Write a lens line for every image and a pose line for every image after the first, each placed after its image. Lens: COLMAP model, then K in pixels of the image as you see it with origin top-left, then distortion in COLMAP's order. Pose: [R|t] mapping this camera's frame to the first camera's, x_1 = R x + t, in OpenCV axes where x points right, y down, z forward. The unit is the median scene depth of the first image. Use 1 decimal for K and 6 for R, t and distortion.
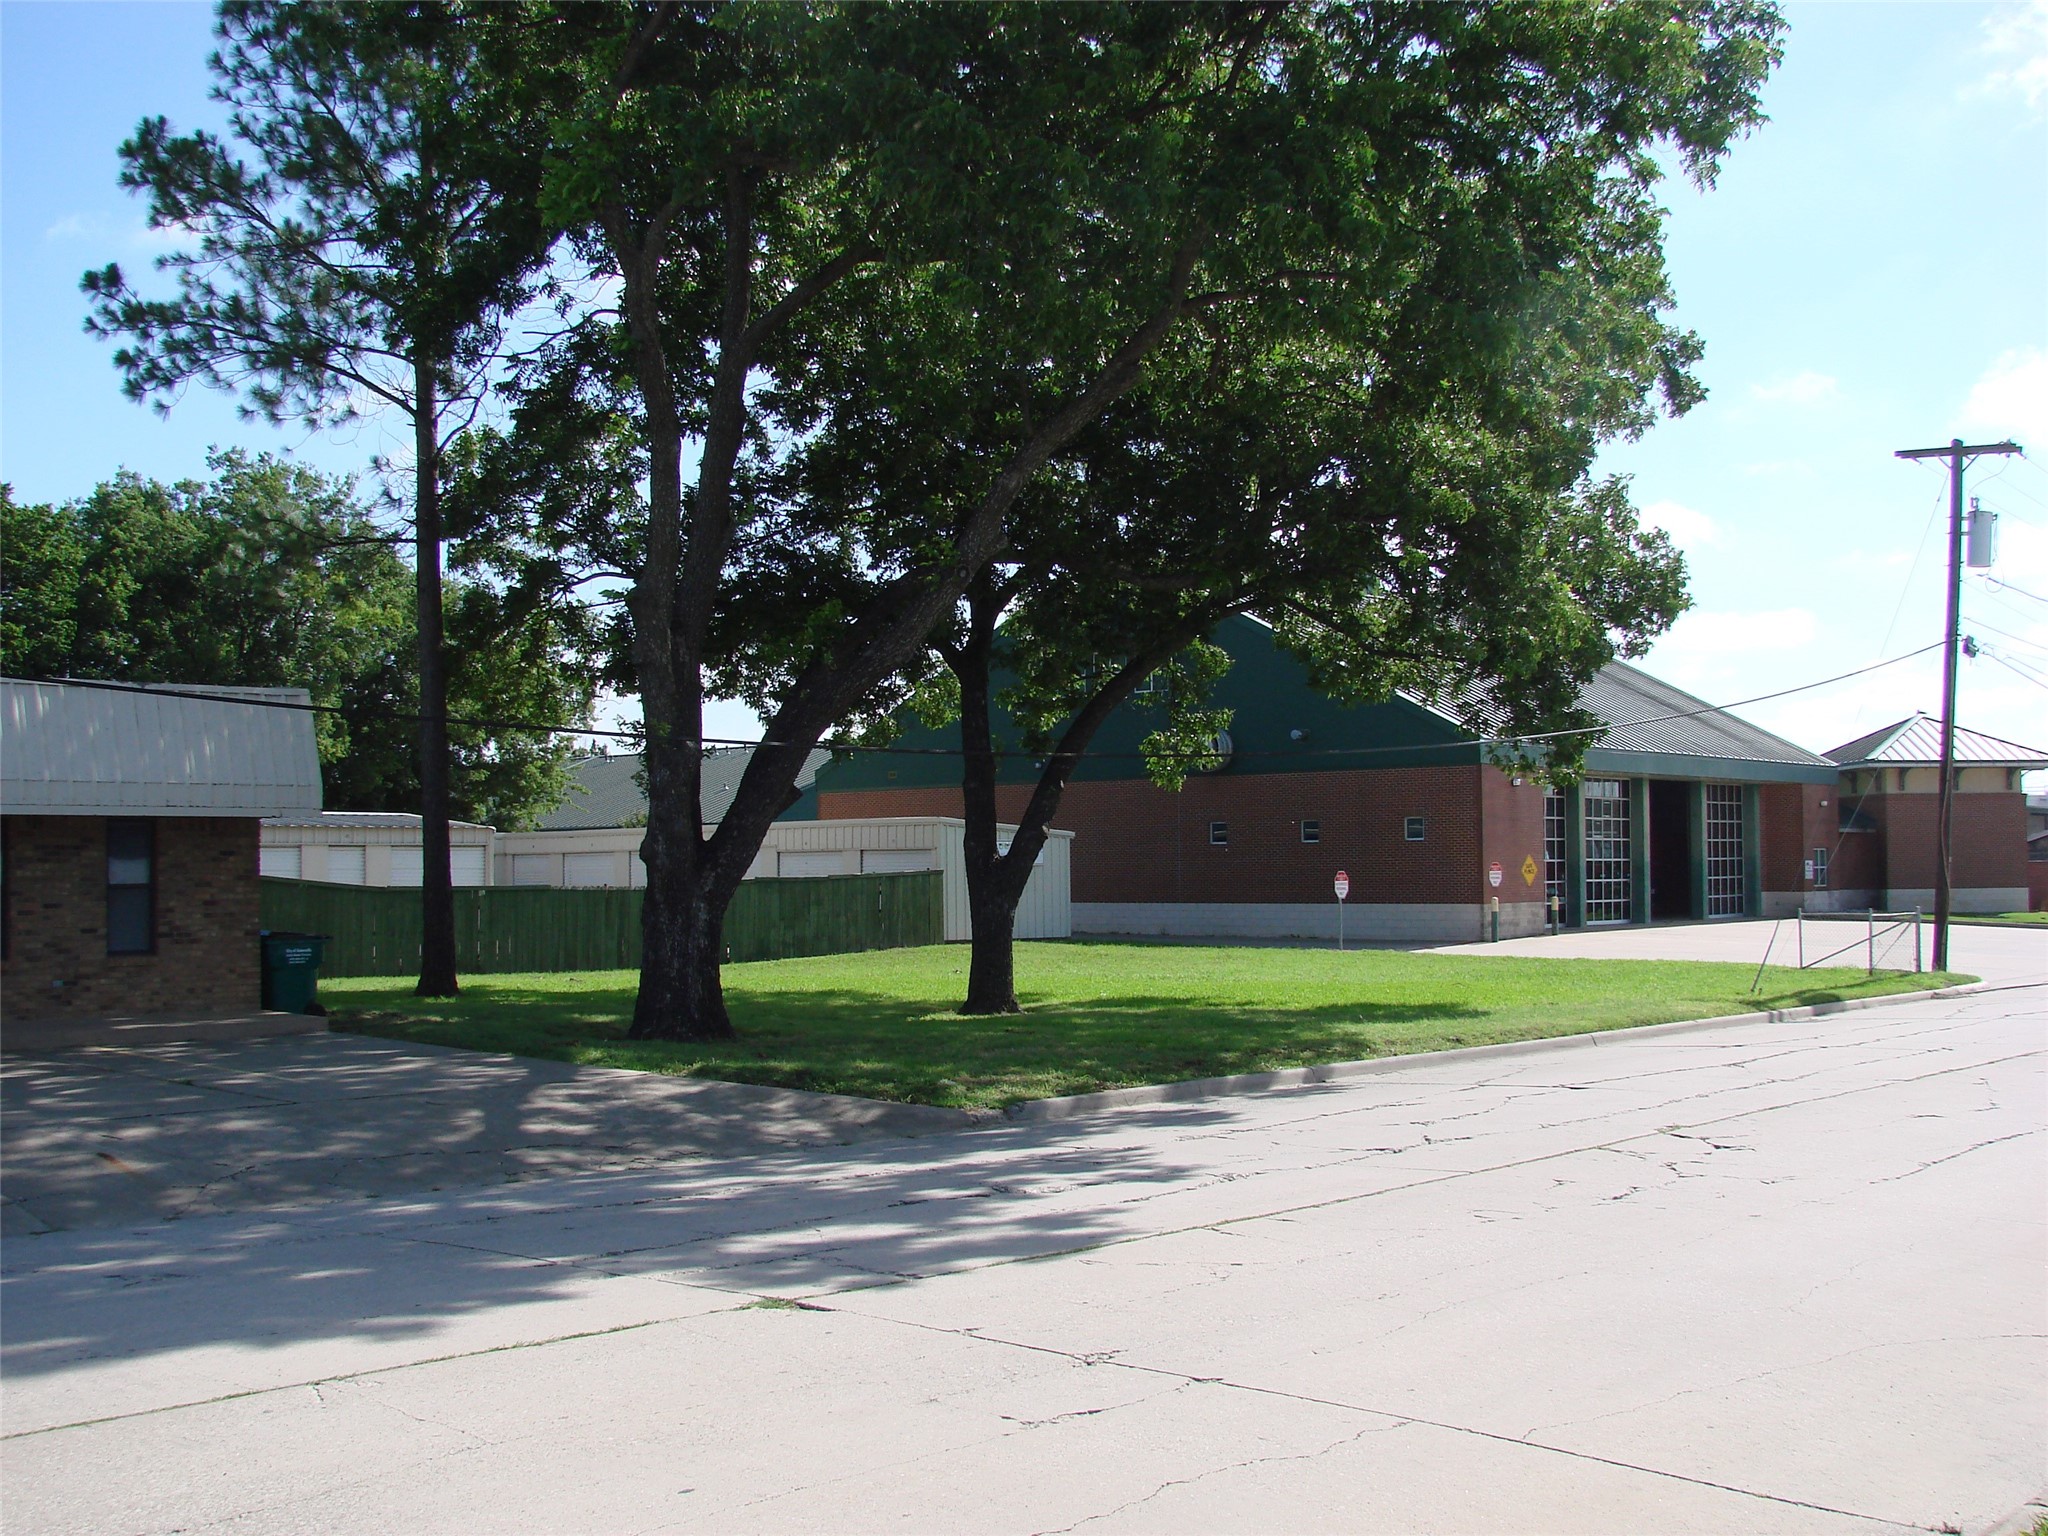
lens RADIAL K [[2158.7, 0, 1013.7], [0, 2158.7, 769.5], [0, 0, 1]] dist [-0.093010, 0.000000]
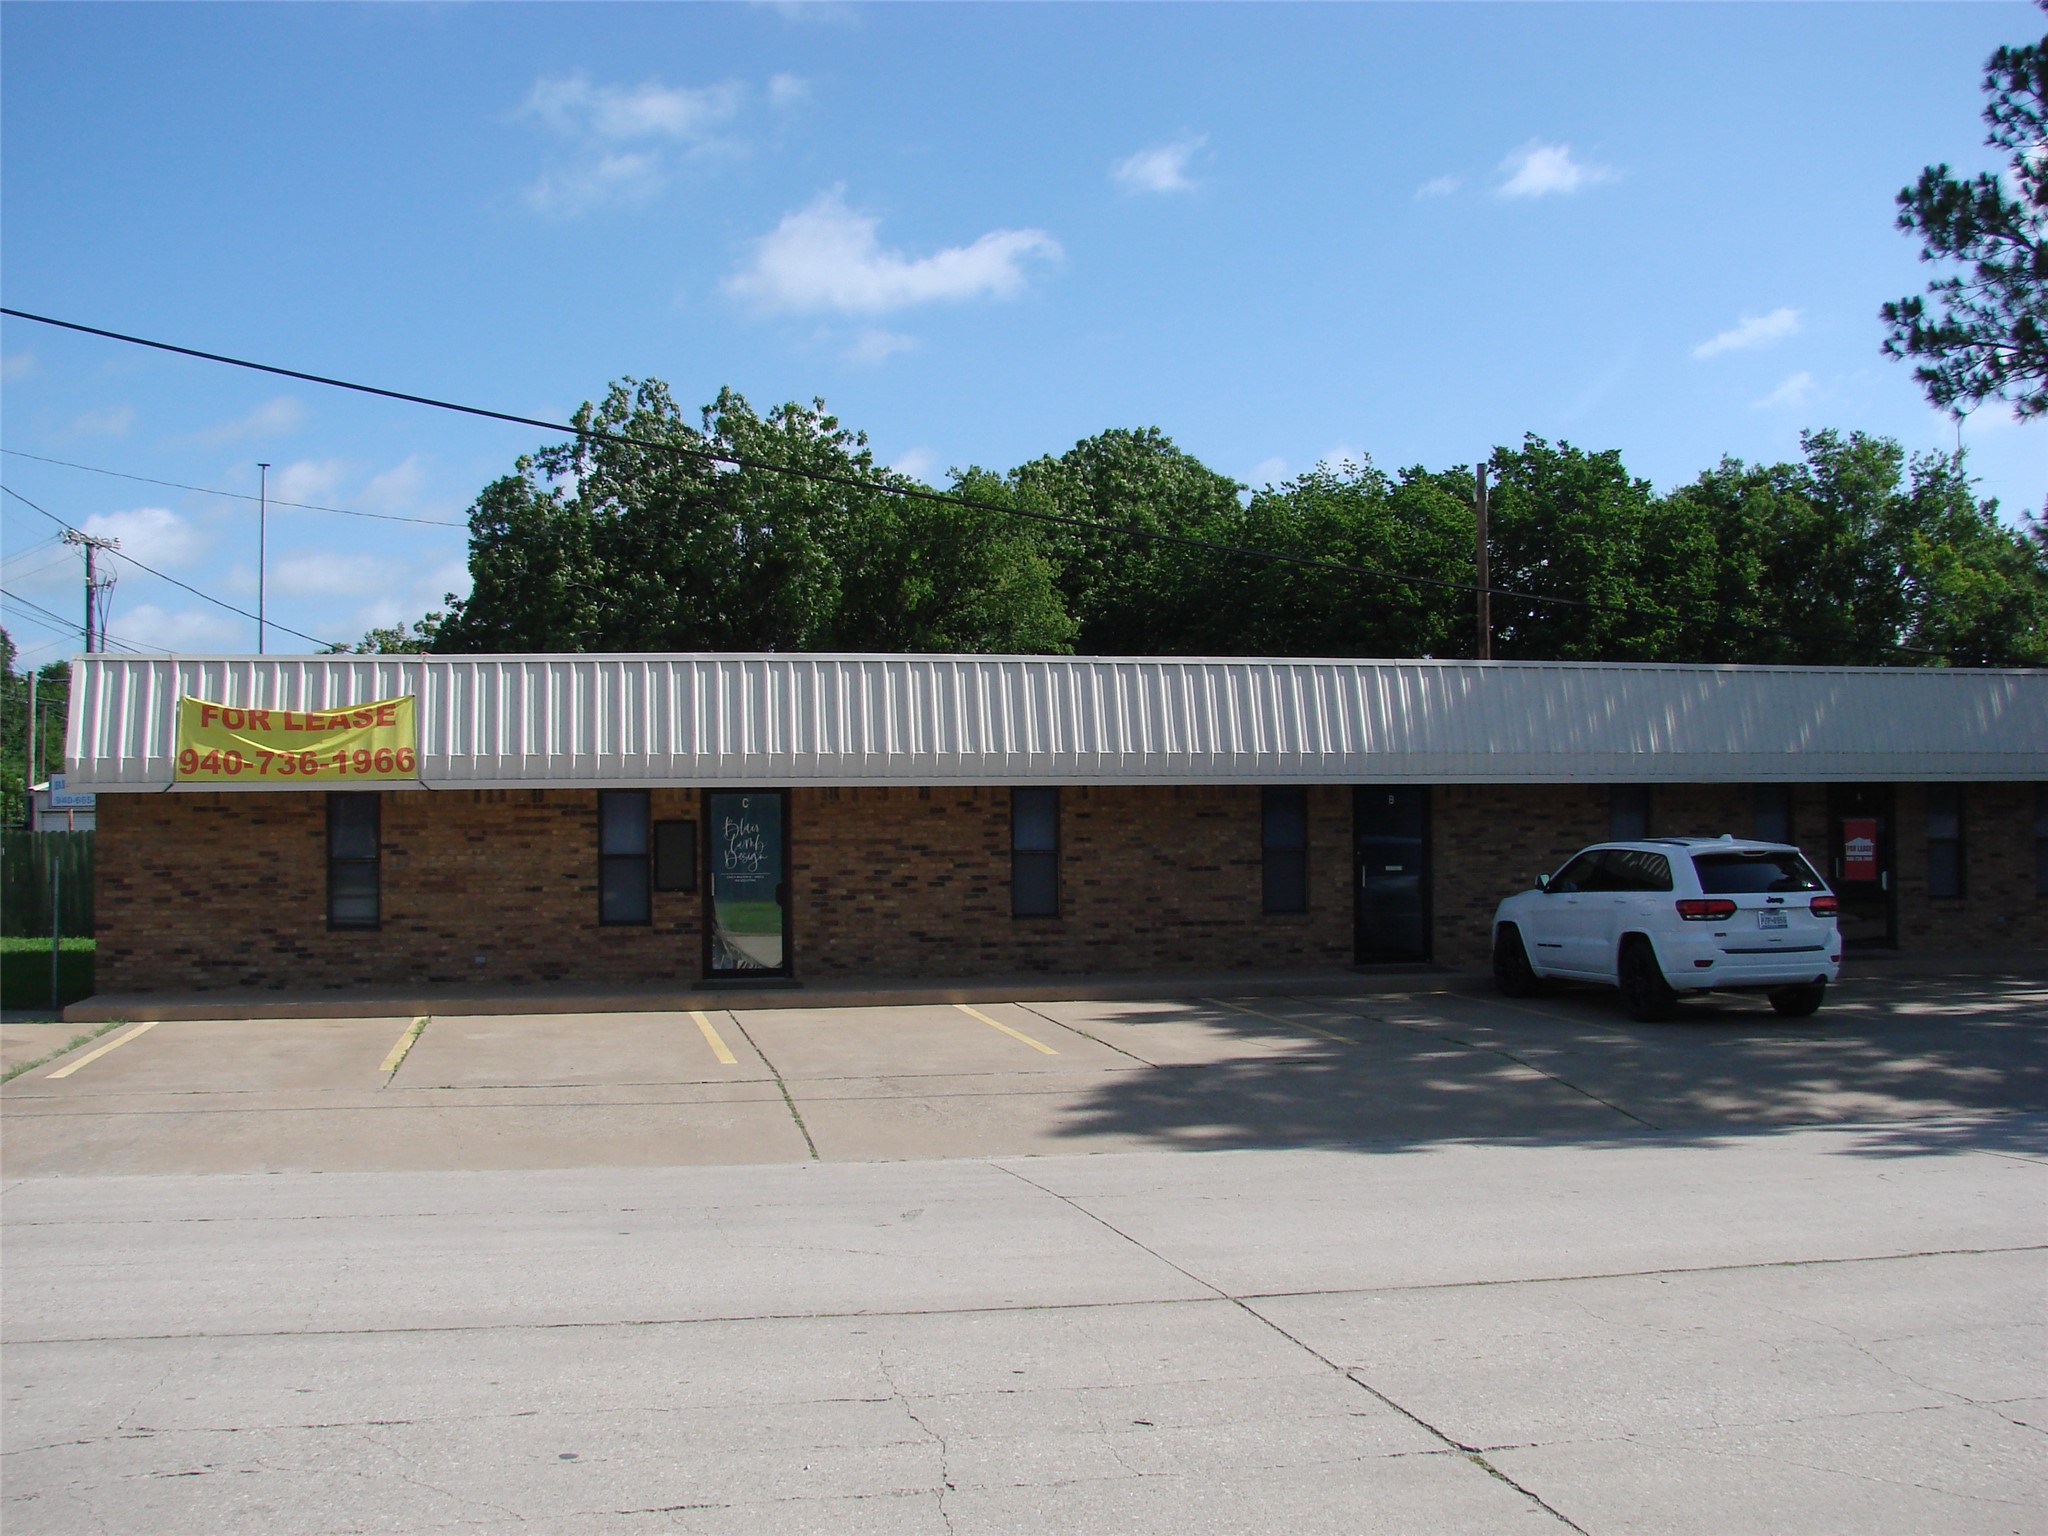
lens RADIAL K [[2181.3, 0, 984.0], [0, 2181.3, 834.8], [0, 0, 1]] dist [-0.129753, 0.000000]
pose [[0.812008, 0.000915, -0.583646, -0.206047], [0.029442, 0.998661, 0.042528, -0.014828], [0.582904, -0.051717, 0.810894, -0.301192]]
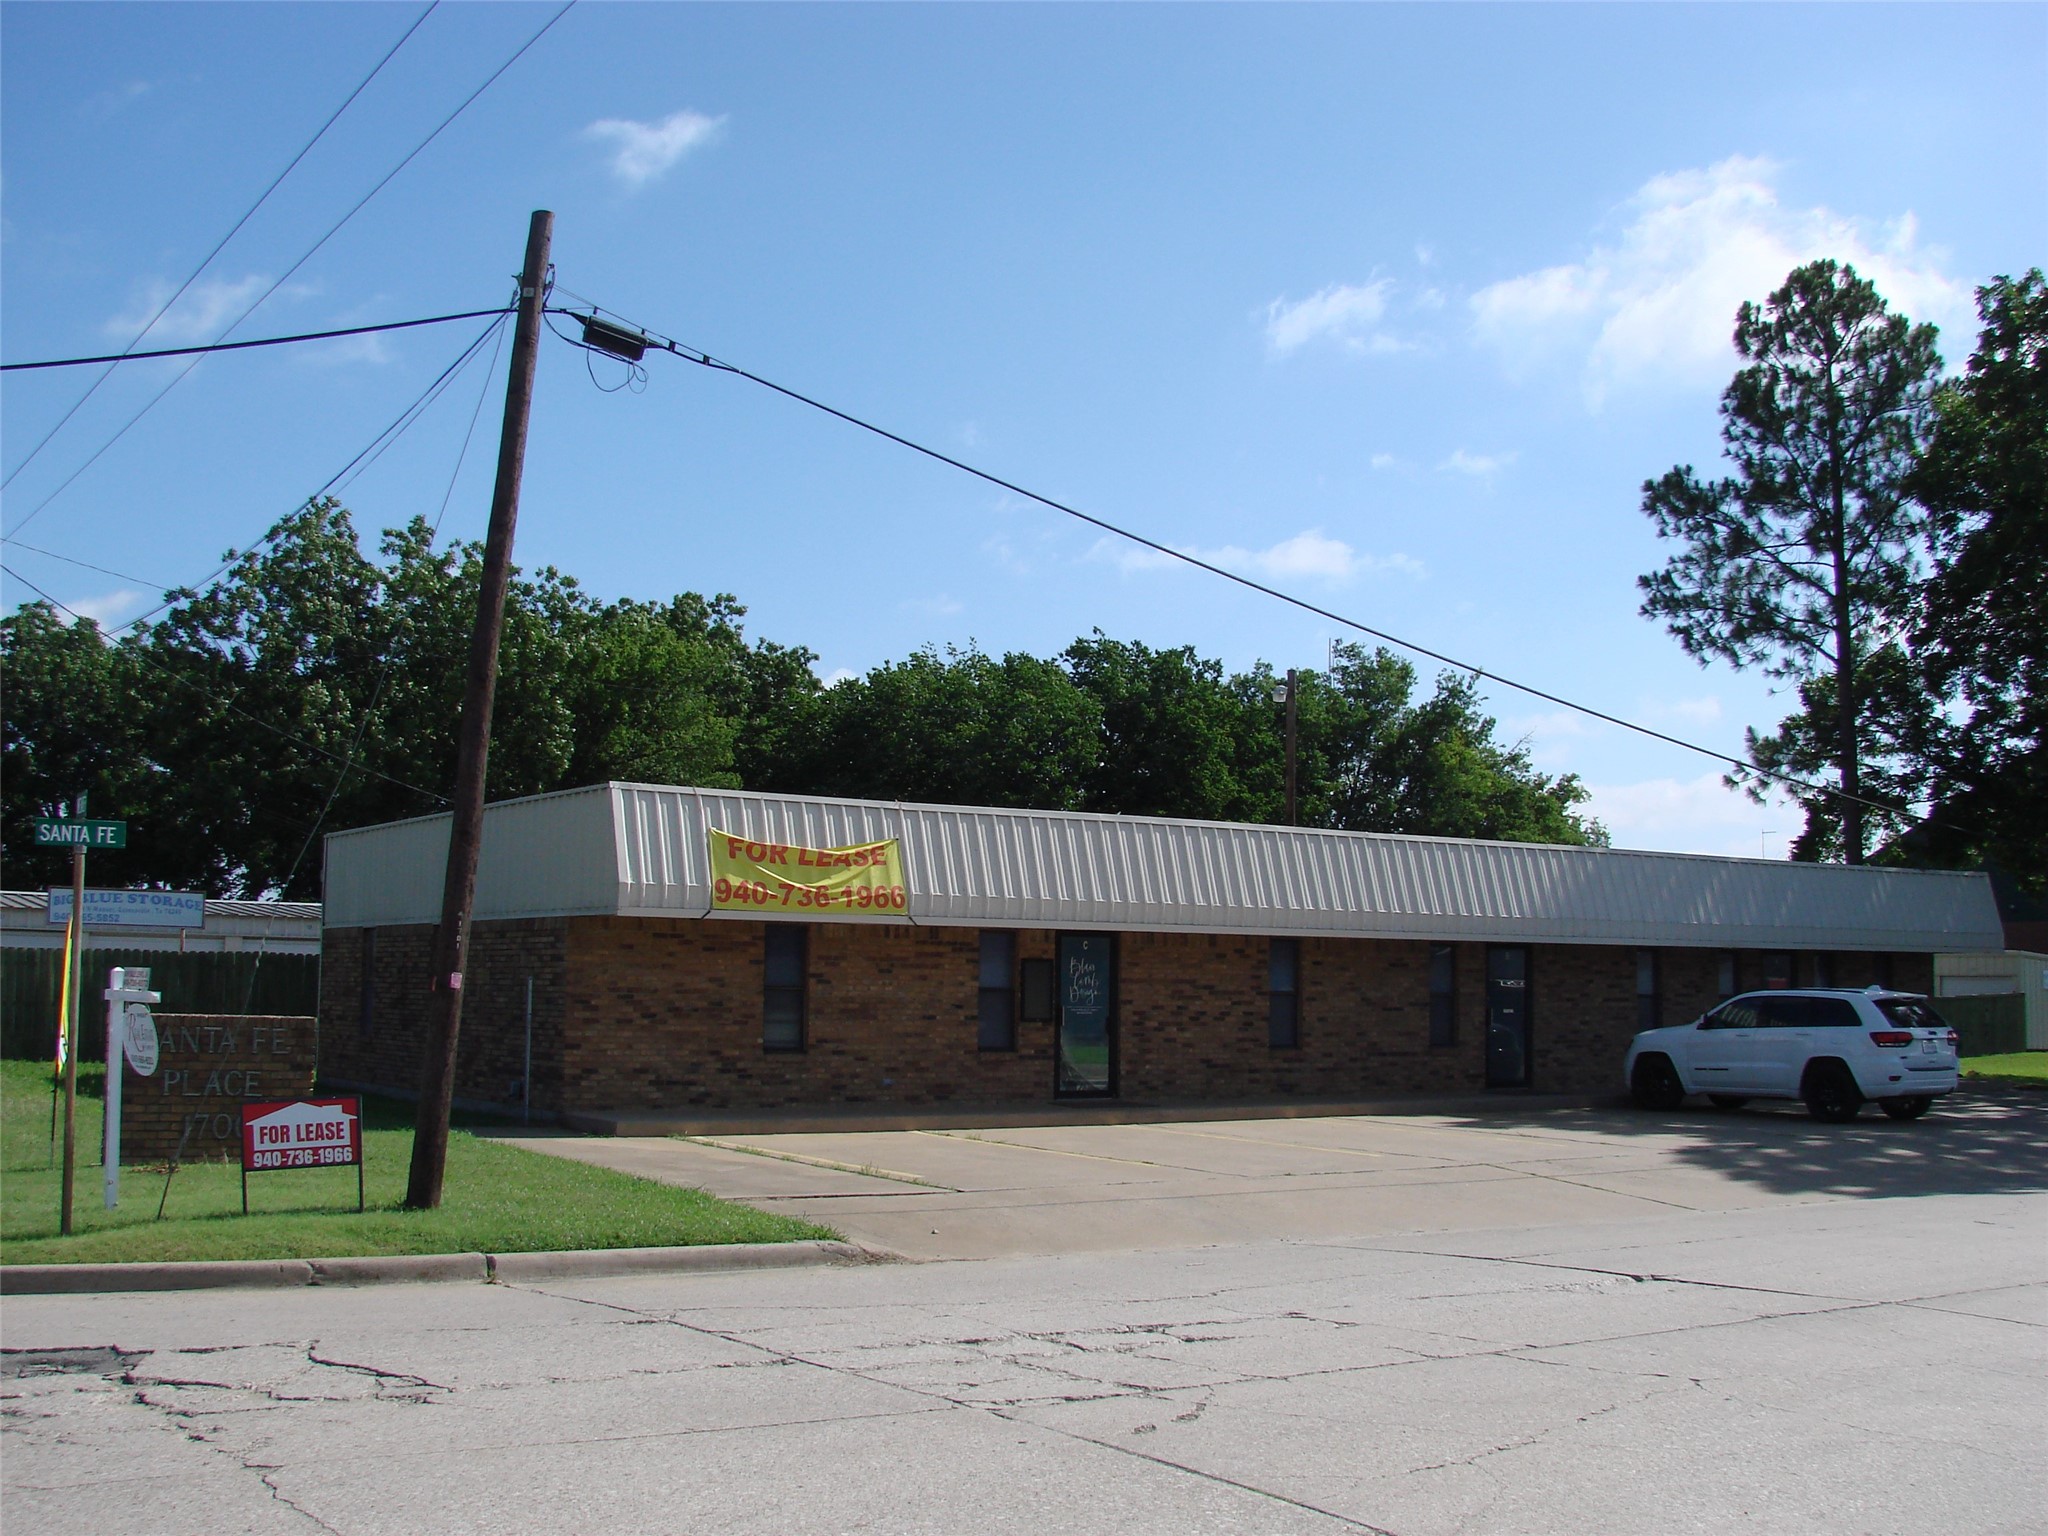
lens RADIAL K [[2181.3, 0, 1039.8], [0, 2181.3, 803.0], [0, 0, 1]] dist [-0.129753, 0.000000]
pose [[0.973941, 0.000093, -0.226803, -0.647669], [-0.009345, 0.999167, -0.039717, -0.018983], [0.226610, 0.040801, 0.973131, -0.681763]]
